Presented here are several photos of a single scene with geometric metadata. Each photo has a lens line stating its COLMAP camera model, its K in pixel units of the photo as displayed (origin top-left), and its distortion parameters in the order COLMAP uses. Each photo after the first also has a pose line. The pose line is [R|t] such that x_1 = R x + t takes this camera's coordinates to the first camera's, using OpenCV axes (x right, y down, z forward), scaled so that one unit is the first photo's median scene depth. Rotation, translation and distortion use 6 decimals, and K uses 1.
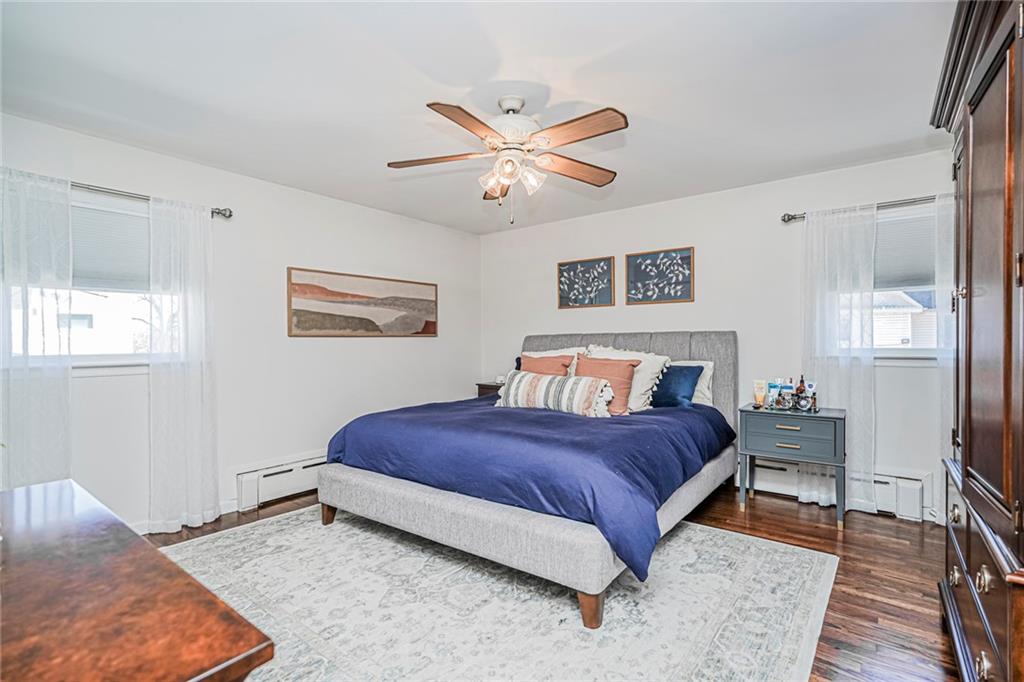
lens RADIAL K [[470.8, 0, 513.5], [0, 470.8, 344.2], [0, 0, 1]] dist [-0.016790, 0.007924]
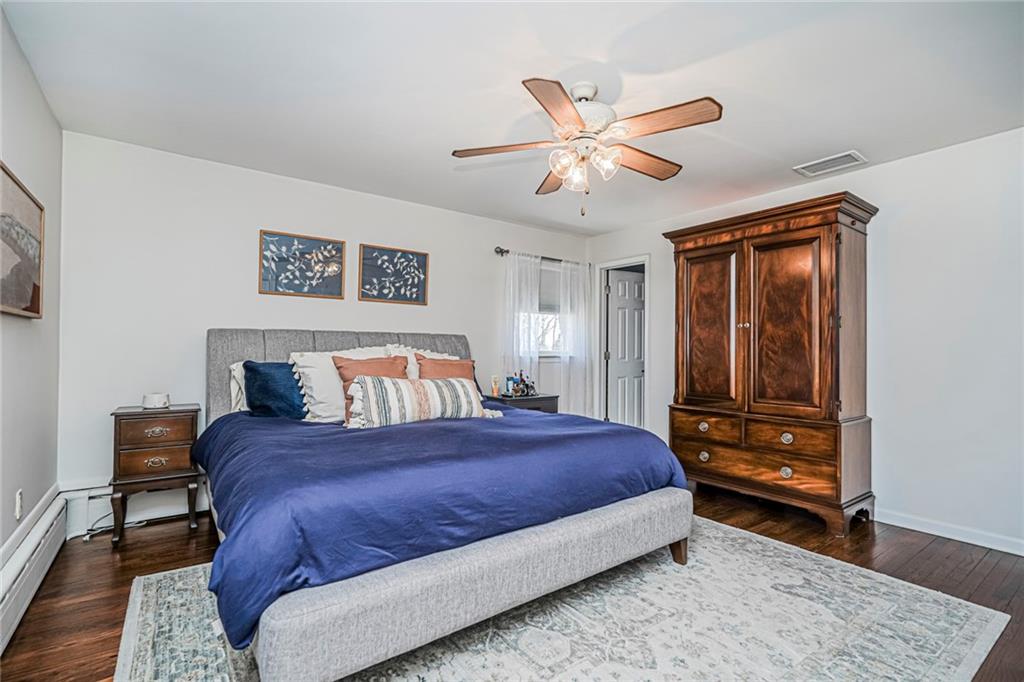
lens RADIAL K [[470.8, 0, 513.5], [0, 470.8, 344.2], [0, 0, 1]] dist [-0.016790, 0.007924]
pose [[0.289650, 0.023404, 0.956846, -0.544259], [-0.008179, 0.999725, -0.021977, 0.017004], [-0.957098, -0.001460, 0.289762, 0.486732]]
